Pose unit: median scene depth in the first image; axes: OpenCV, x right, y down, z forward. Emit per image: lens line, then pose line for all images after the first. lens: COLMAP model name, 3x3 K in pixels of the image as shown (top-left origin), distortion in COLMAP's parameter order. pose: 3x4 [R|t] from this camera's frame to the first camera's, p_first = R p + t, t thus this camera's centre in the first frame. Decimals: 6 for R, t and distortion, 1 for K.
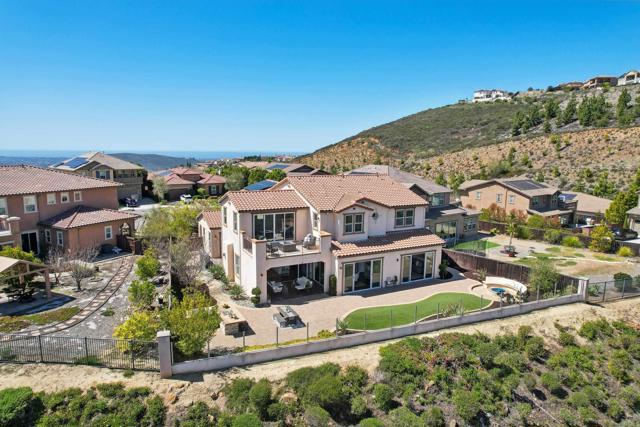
lens RADIAL K [[402.1, 0, 319.8], [0, 402.1, 224.6], [0, 0, 1]] dist [-0.072832, 0.065103]
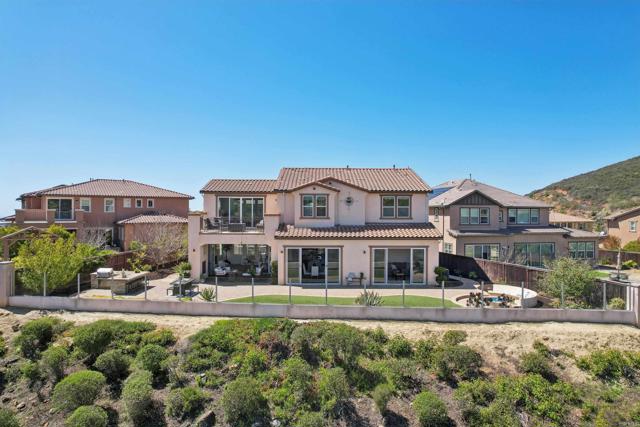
lens RADIAL K [[402.1, 0, 319.8], [0, 402.1, 224.6], [0, 0, 1]] dist [-0.072832, 0.065103]
pose [[0.896342, 0.006454, -0.443317, 0.465504], [-0.074672, 0.987808, -0.136599, 0.149304], [0.437030, 0.155543, 0.885896, 0.250121]]
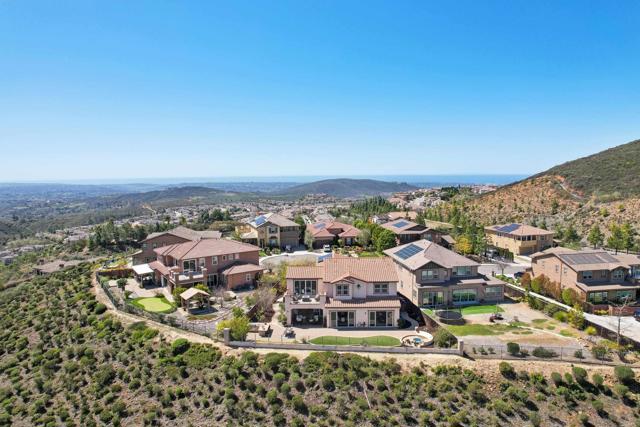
lens RADIAL K [[402.1, 0, 319.8], [0, 402.1, 224.6], [0, 0, 1]] dist [-0.072832, 0.065103]
pose [[0.880121, 0.031510, -0.473703, 0.838204], [-0.064146, 0.996538, -0.052893, -0.193396], [0.470396, 0.076938, 0.879095, -0.672622]]
